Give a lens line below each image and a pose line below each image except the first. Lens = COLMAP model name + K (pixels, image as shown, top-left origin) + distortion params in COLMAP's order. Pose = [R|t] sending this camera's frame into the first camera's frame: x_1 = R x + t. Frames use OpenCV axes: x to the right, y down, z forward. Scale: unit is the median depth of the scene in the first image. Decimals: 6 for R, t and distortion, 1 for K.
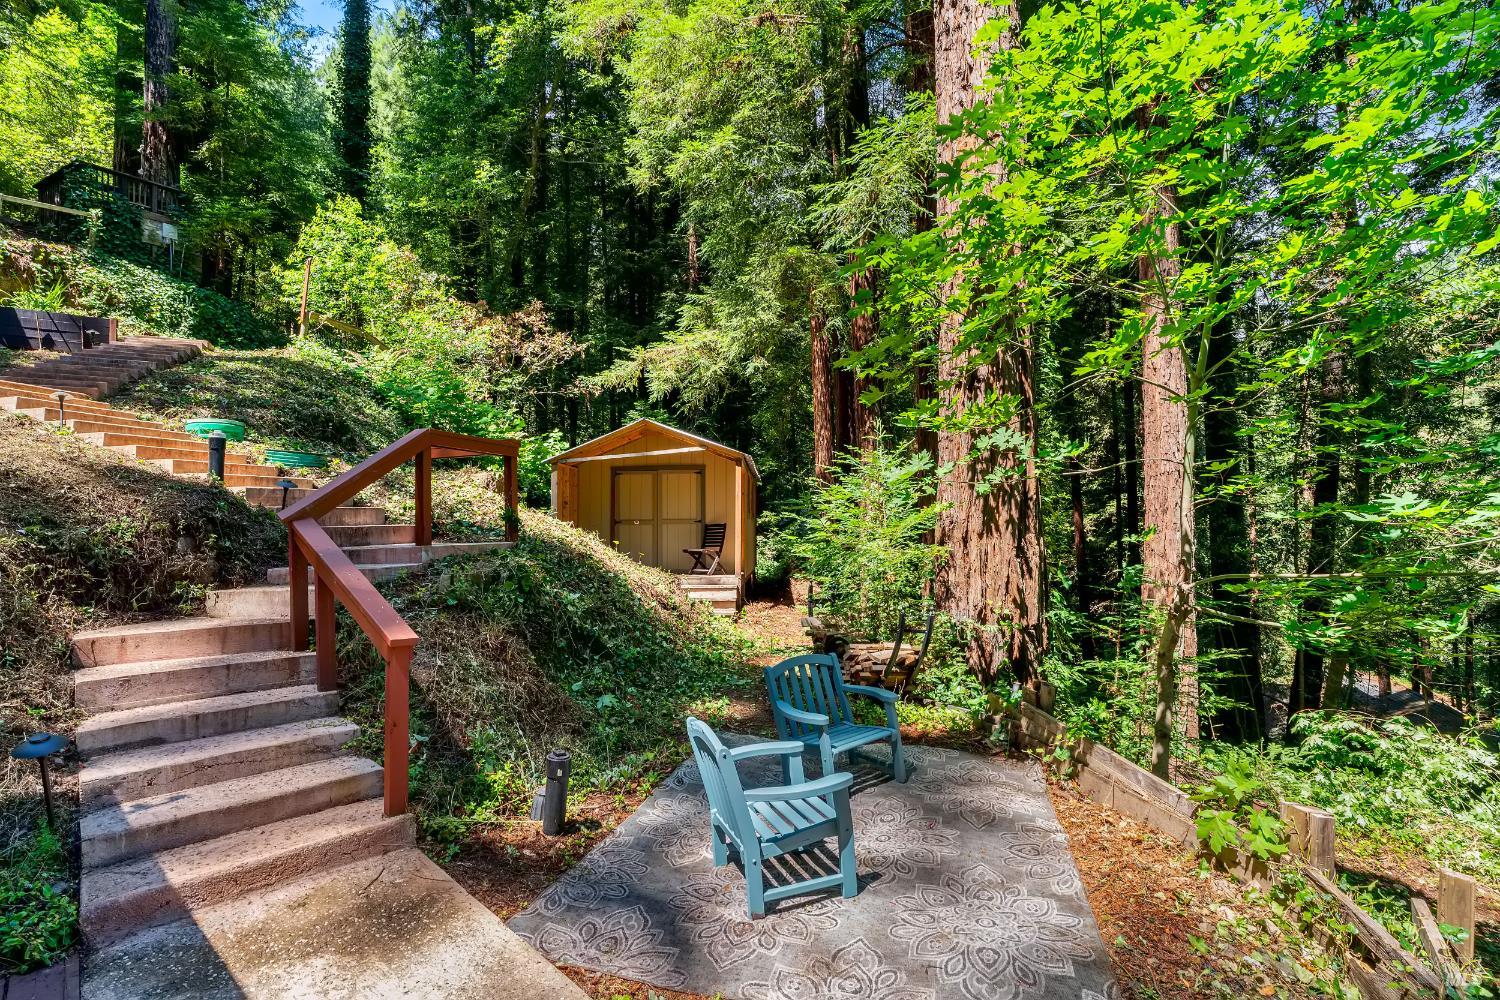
lens RADIAL K [[744.5, 0, 750.7], [0, 744.5, 459.1], [0, 0, 1]] dist [-0.003357, 0.000590]
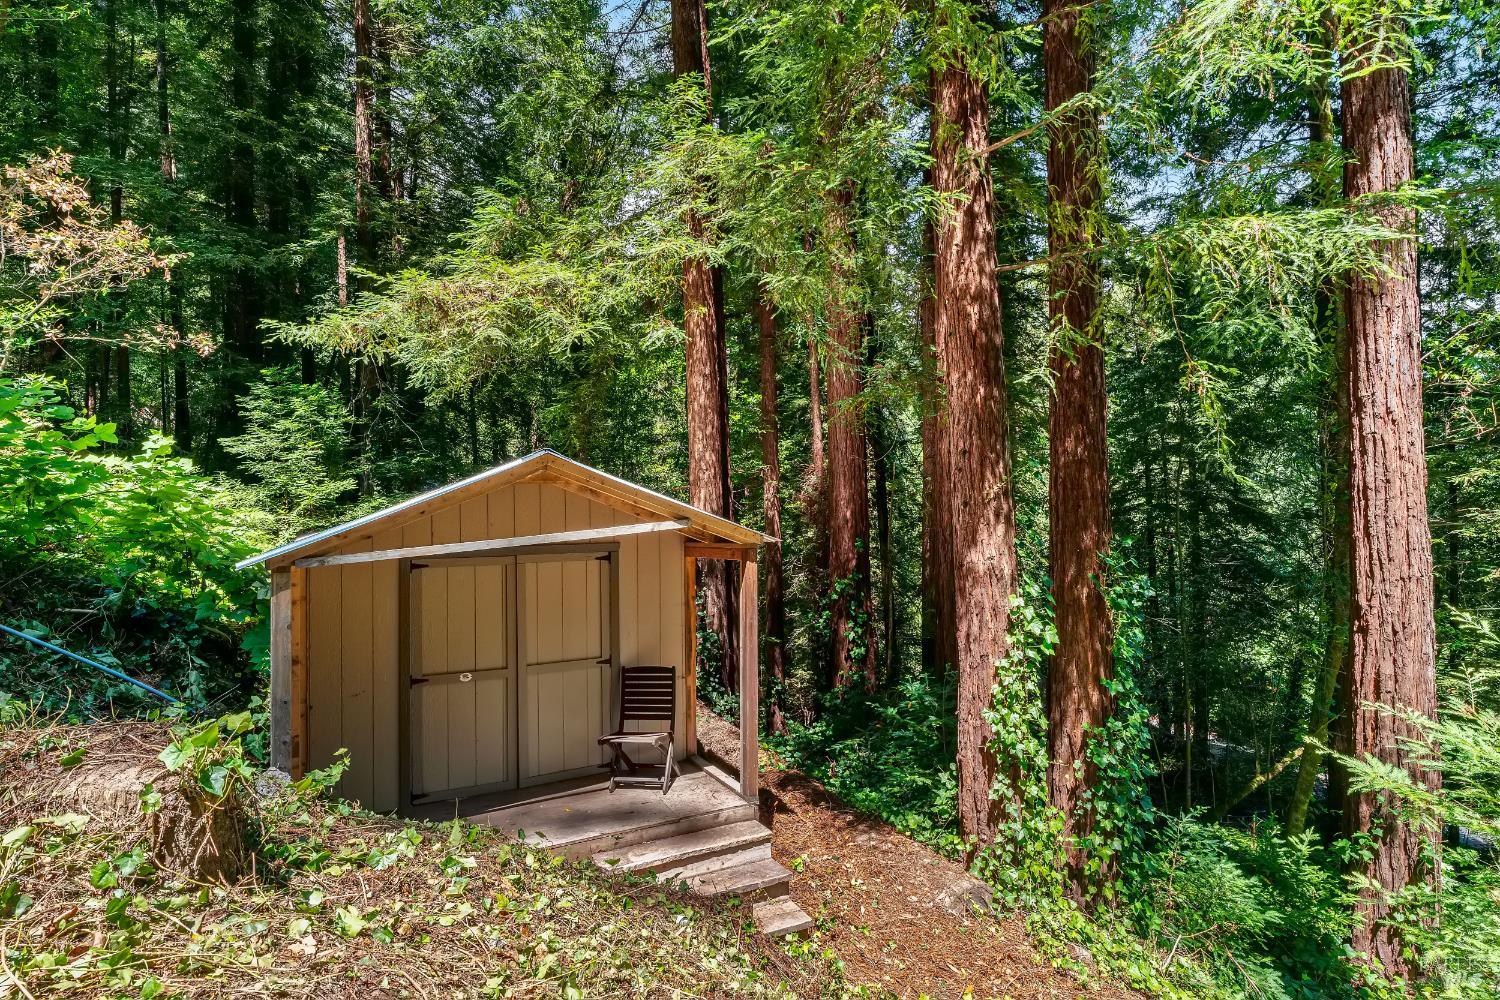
lens RADIAL K [[744.5, 0, 752.1], [0, 744.5, 496.6], [0, 0, 1]] dist [-0.003357, 0.000590]
pose [[0.868922, 0.010379, 0.494839, -0.272720], [-0.044728, 0.997336, 0.057622, -0.064406], [-0.492923, -0.072203, 0.867072, 0.674781]]
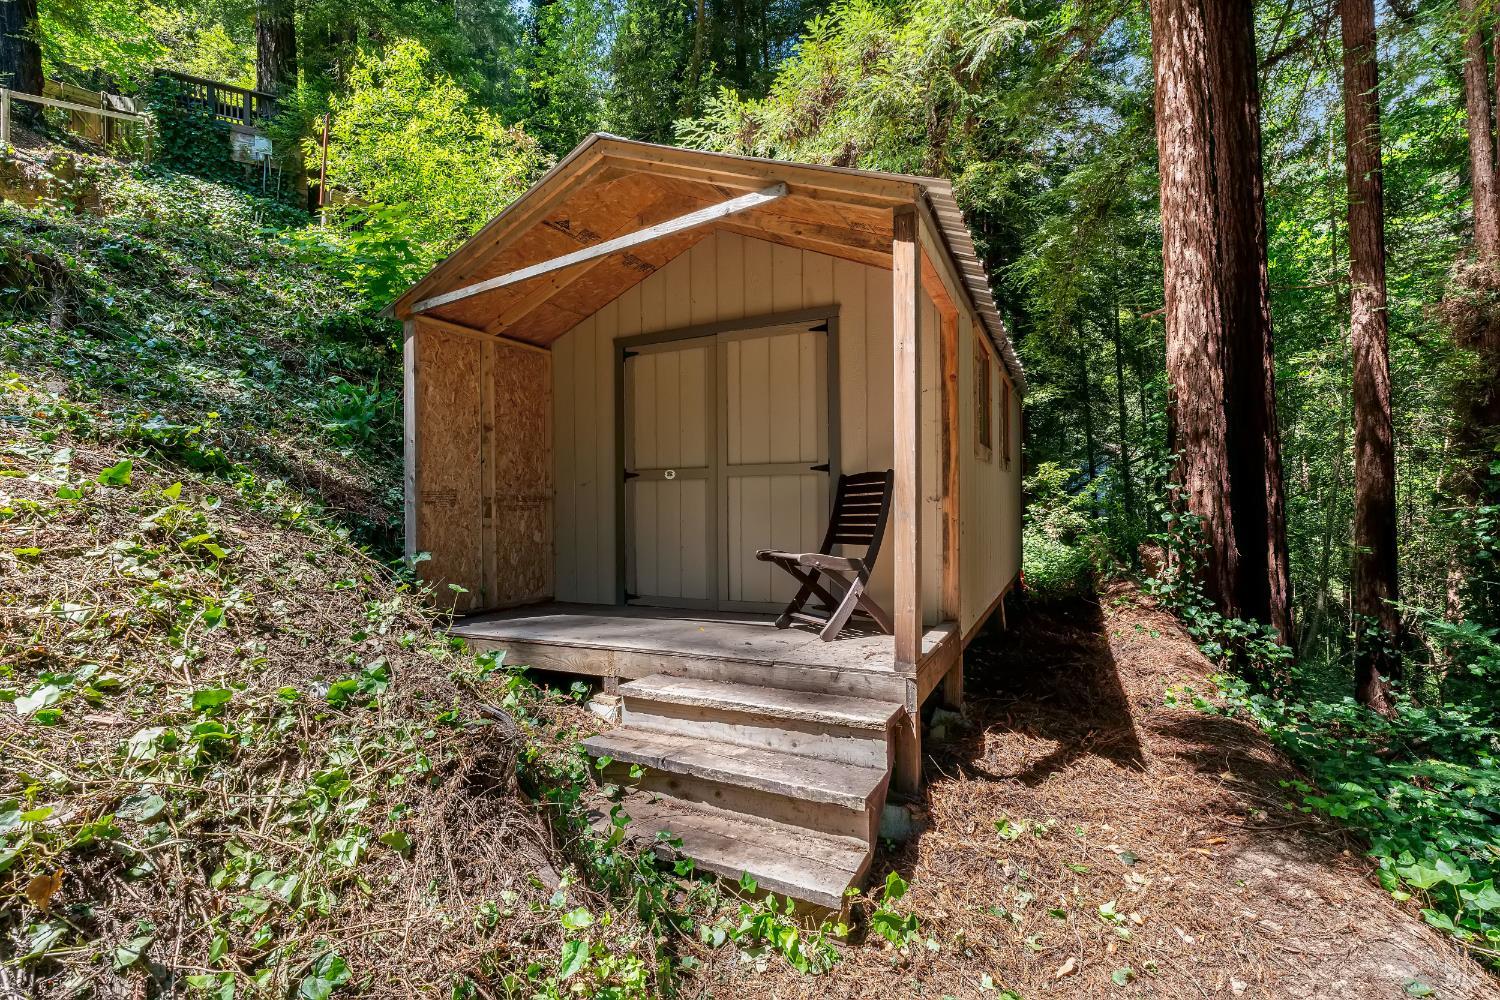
lens RADIAL K [[687.6, 0, 754.3], [0, 687.6, 505.2], [0, 0, 1]] dist [-0.006186, 0.000718]
pose [[0.923232, -0.002470, -0.384235, 0.030097], [0.038647, 0.995505, 0.086463, 0.086355], [0.382294, -0.094675, 0.919178, 0.840504]]
